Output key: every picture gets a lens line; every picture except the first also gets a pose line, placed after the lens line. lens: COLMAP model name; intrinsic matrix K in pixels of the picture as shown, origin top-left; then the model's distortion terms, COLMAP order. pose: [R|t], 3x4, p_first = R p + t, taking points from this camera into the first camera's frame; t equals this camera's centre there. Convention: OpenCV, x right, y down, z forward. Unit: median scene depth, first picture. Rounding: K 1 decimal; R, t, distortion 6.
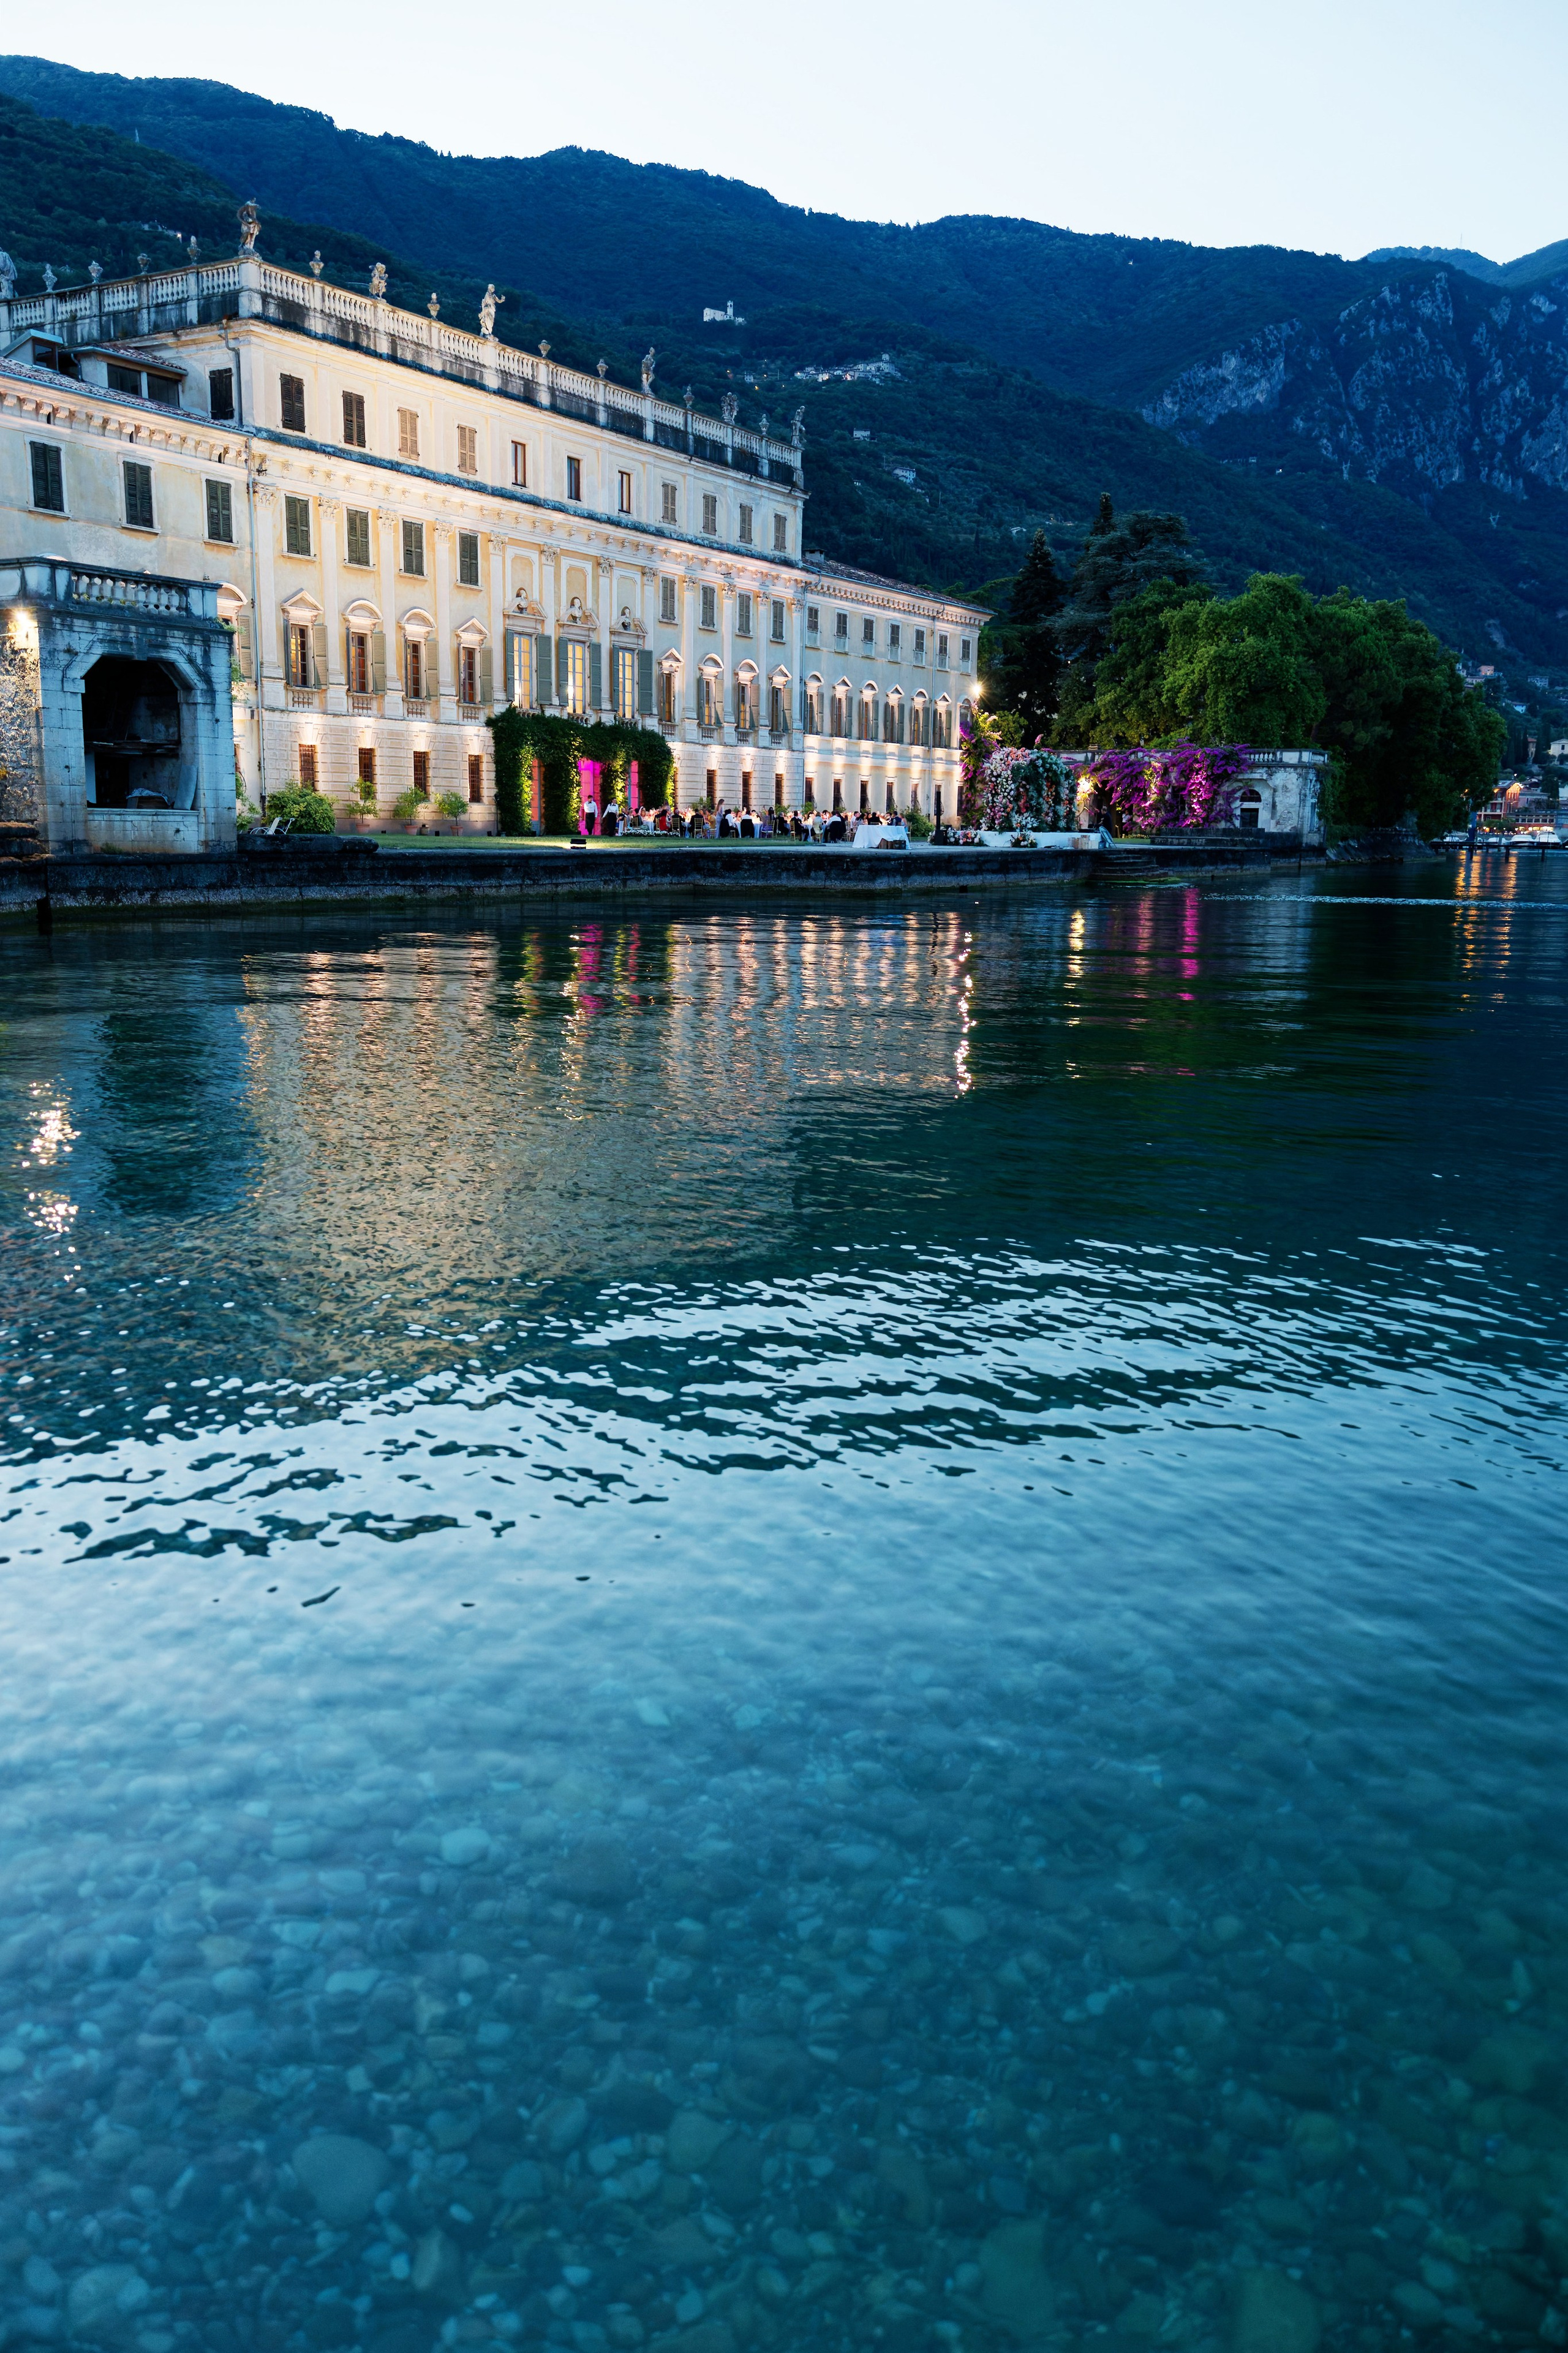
lens RADIAL K [[1852.2, 0, 774.4], [0, 1852.2, 1187.2], [0, 0, 1]] dist [0.018780, 0.010720]
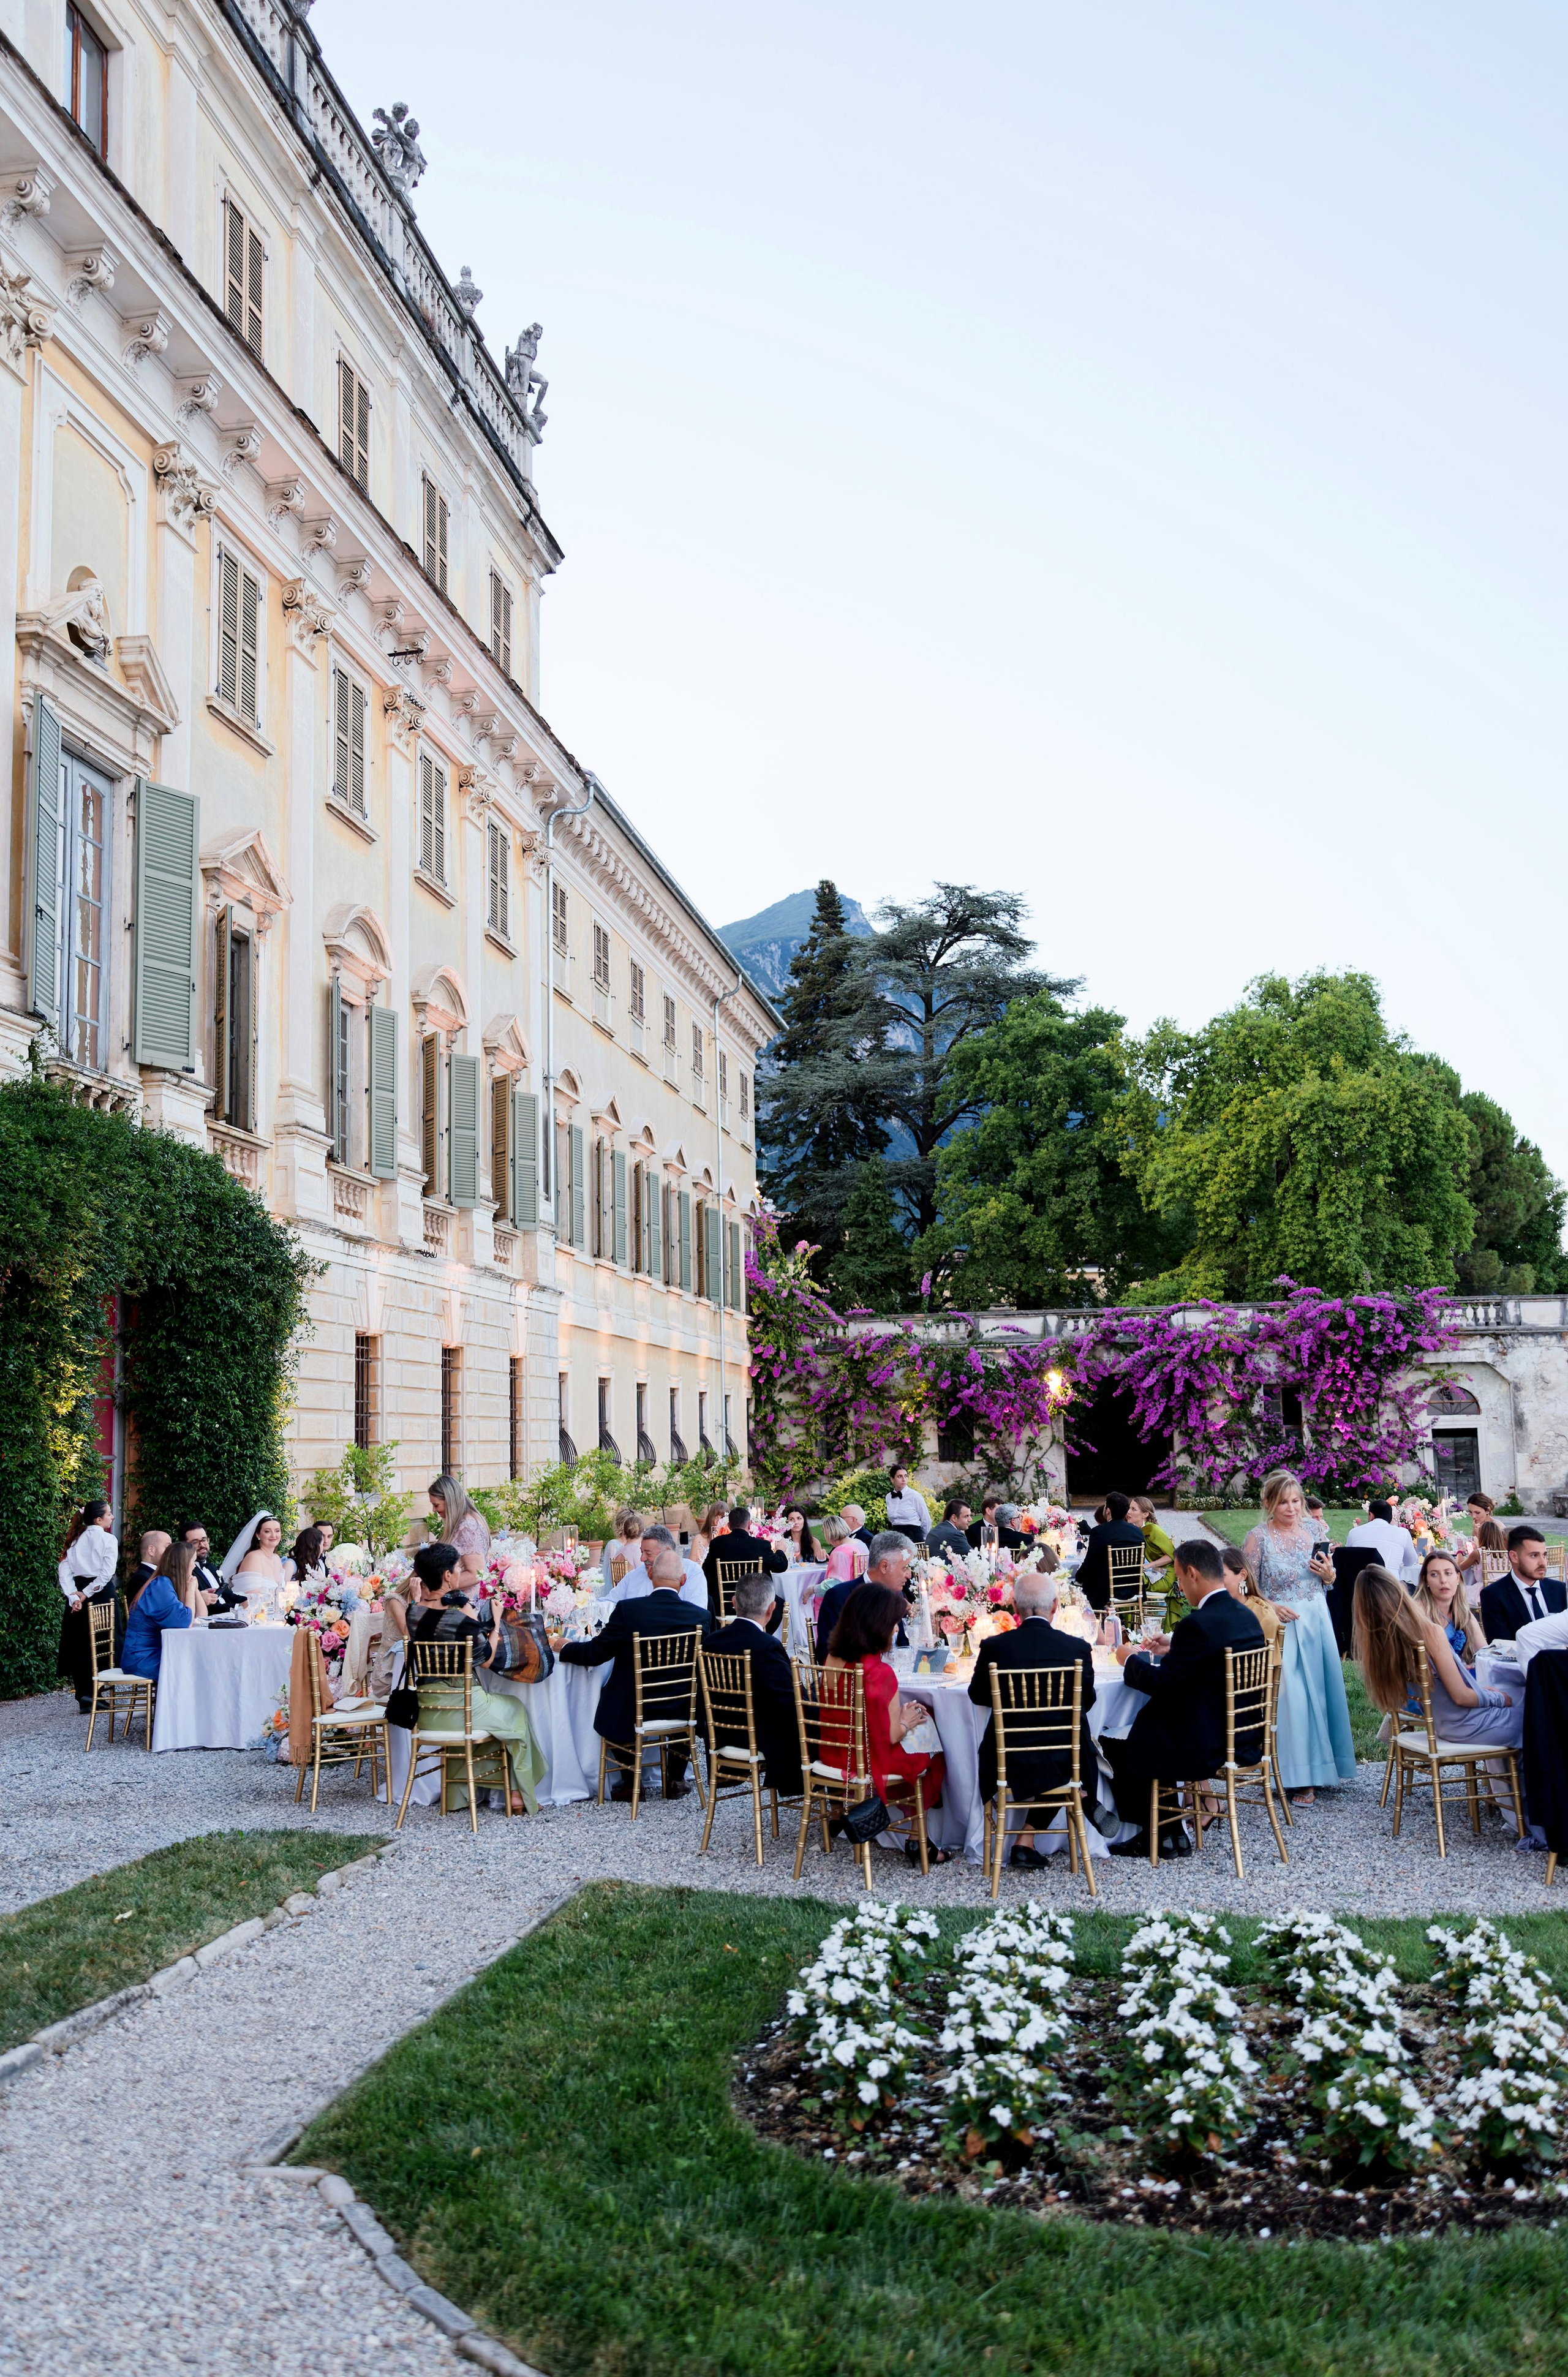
lens RADIAL K [[1944.2, 0, 759.9], [0, 1944.2, 1207.6], [0, 0, 1]] dist [0.001626, 0.019003]
pose [[0.922596, 0.012645, 0.385560, -0.087851], [0.109601, 0.949684, -0.293407, -0.160006], [-0.369870, 0.312954, 0.874789, 0.751253]]
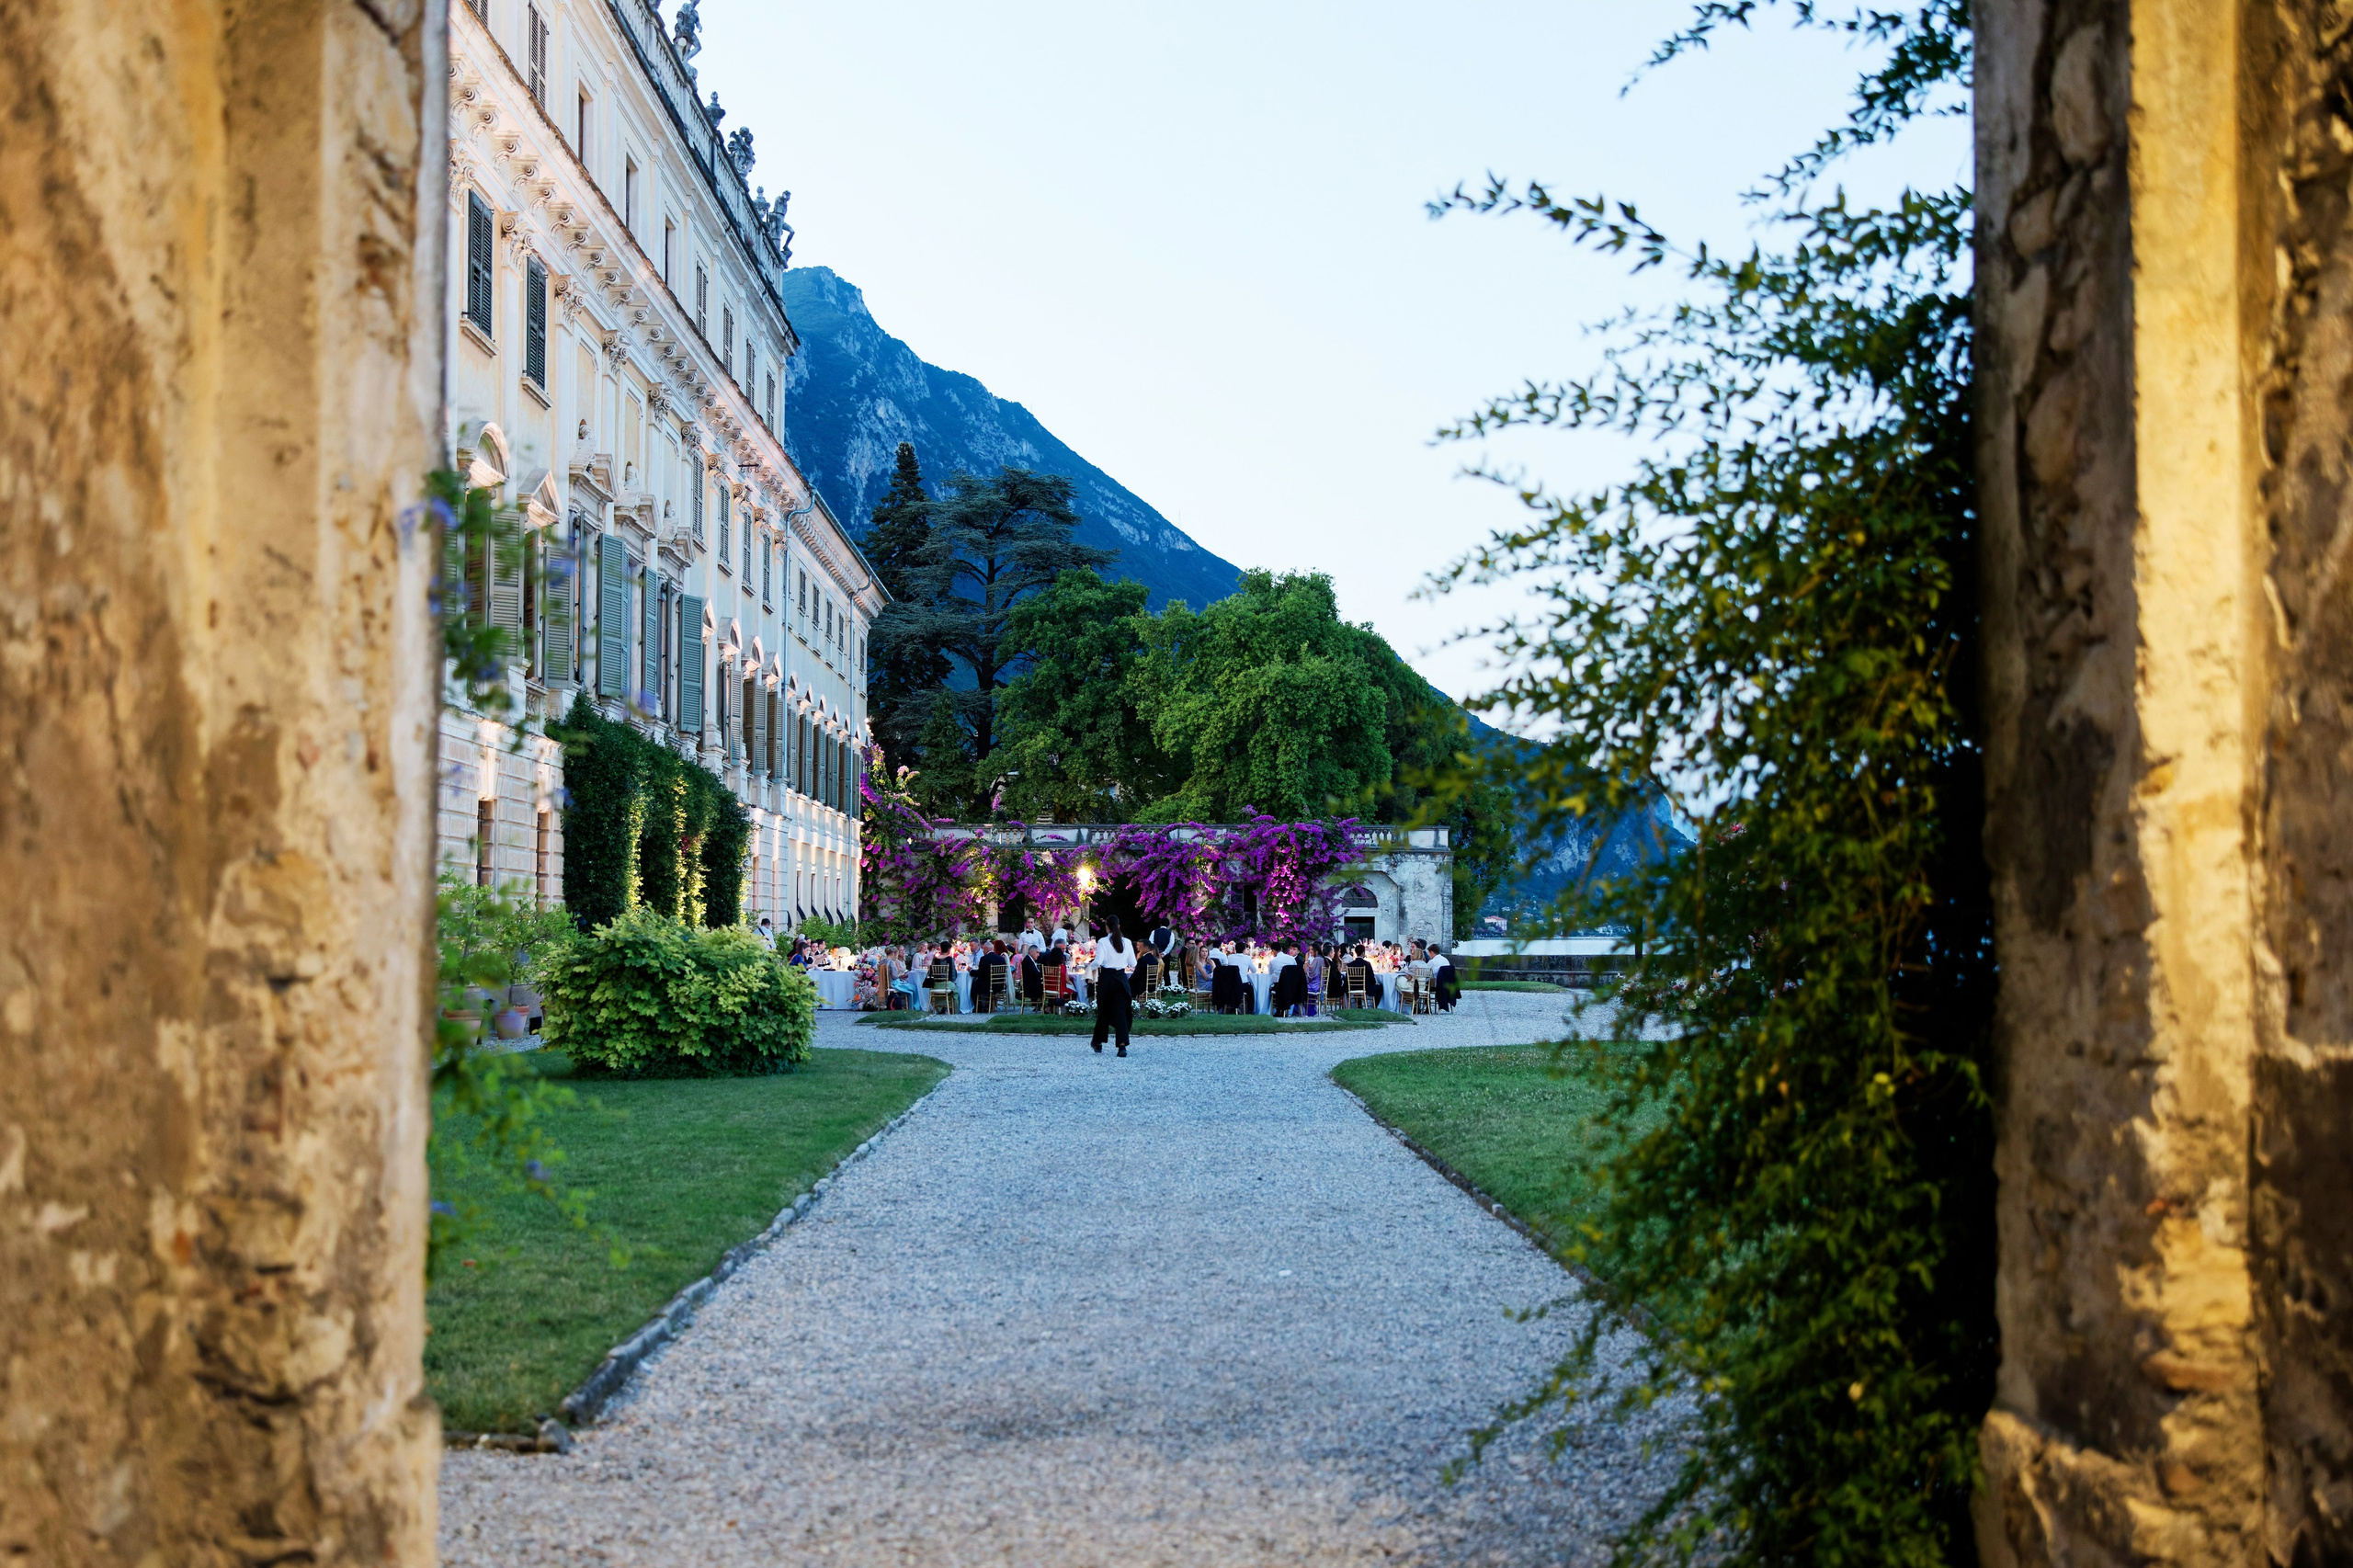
lens RADIAL K [[2280.8, 0, 1150.6], [0, 2280.8, 872.3], [0, 0, 1]] dist [-0.014128, 0.000000]
pose [[0.834483, -0.000739, 0.551034, -0.268725], [0.118047, 0.977022, -0.177460, -0.105576], [-0.538241, 0.213135, 0.815395, 0.474395]]
